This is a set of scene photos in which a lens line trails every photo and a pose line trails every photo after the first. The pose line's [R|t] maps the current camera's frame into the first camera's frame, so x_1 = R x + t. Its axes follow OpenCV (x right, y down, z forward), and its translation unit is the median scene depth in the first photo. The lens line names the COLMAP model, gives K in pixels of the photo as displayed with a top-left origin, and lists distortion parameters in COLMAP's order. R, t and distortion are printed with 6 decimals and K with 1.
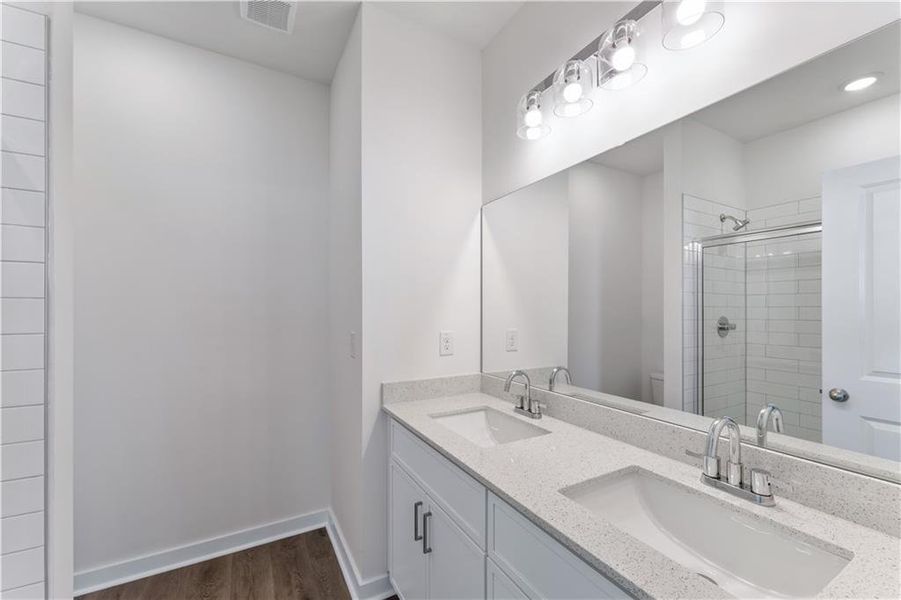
lens RADIAL K [[365.3, 0, 446.3], [0, 365.3, 299.6], [0, 0, 1]] dist [-0.002088, -0.000286]
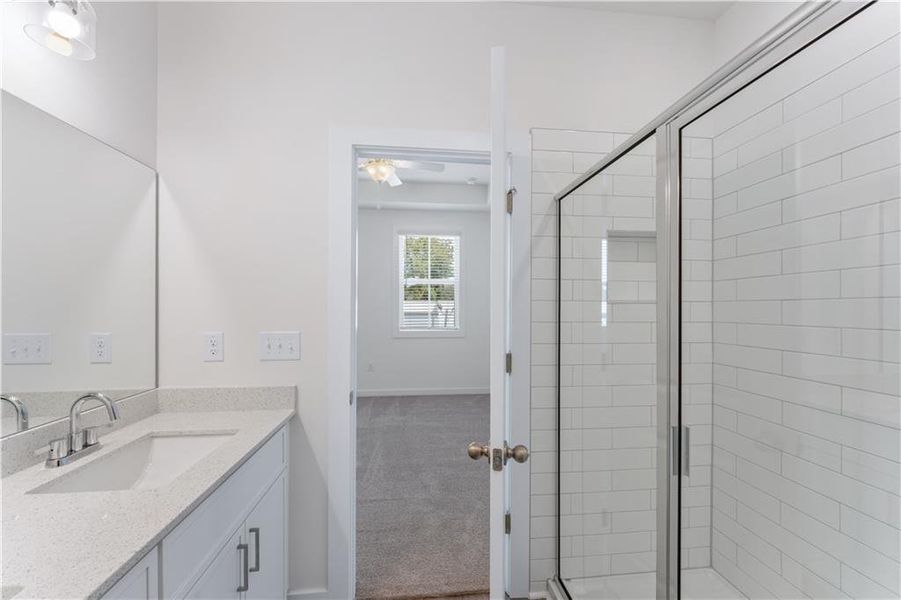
lens RADIAL K [[341.5, 0, 450.4], [0, 341.5, 315.3], [0, 0, 1]] dist [0.000051, -0.000036]
pose [[-0.918809, 0.001466, 0.394701, -0.745360], [0.000728, 0.999998, -0.002021, 0.063880], [-0.394703, -0.001570, -0.918808, 1.482097]]
